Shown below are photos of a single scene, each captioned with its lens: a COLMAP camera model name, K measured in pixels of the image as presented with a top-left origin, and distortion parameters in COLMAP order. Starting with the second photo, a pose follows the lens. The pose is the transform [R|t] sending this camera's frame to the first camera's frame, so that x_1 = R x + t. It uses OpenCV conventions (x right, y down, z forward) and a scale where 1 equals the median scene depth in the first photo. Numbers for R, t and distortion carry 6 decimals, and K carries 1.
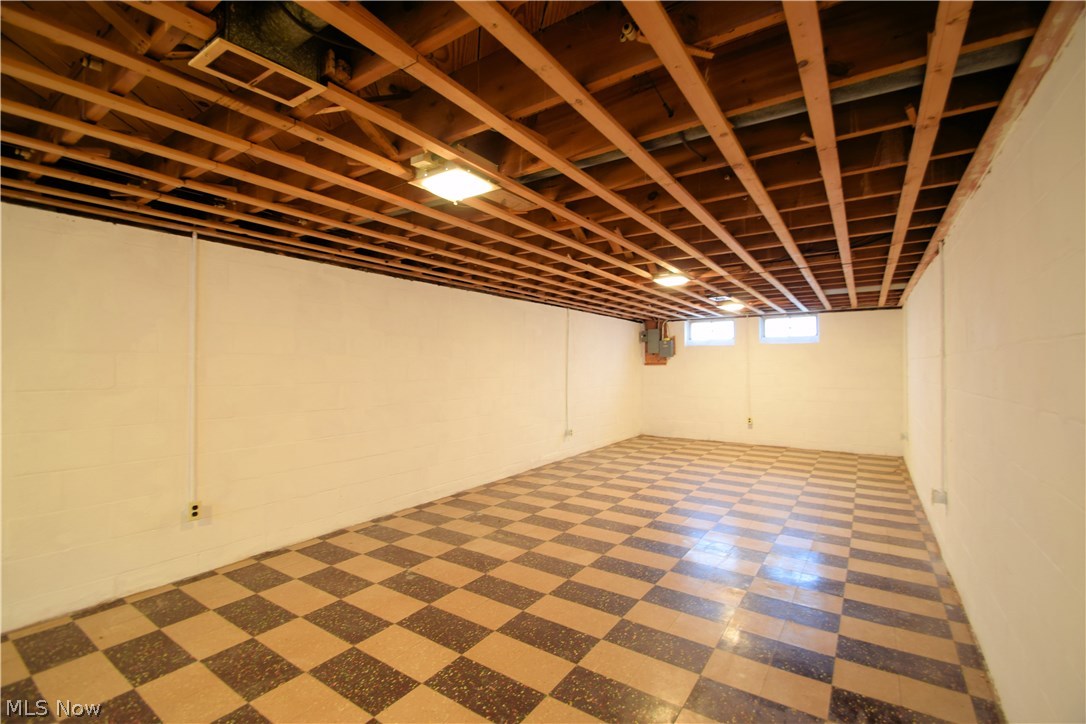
lens RADIAL K [[477.4, 0, 542.5], [0, 477.4, 357.0], [0, 0, 1]] dist [0.020424, -0.016045]
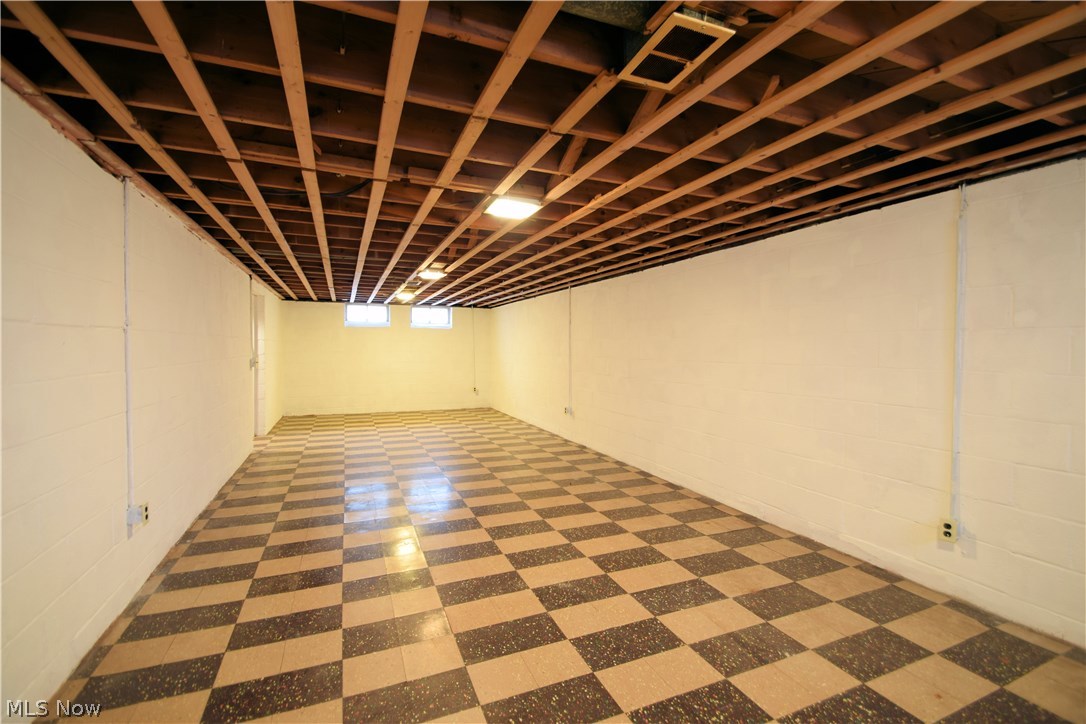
lens RADIAL K [[477.4, 0, 542.5], [0, 477.4, 357.0], [0, 0, 1]] dist [0.020424, -0.016045]
pose [[-0.546297, 0.015965, -0.837439, 0.893297], [0.012341, 0.999863, 0.011011, 0.031062], [0.837500, -0.004320, -0.546420, 1.576957]]
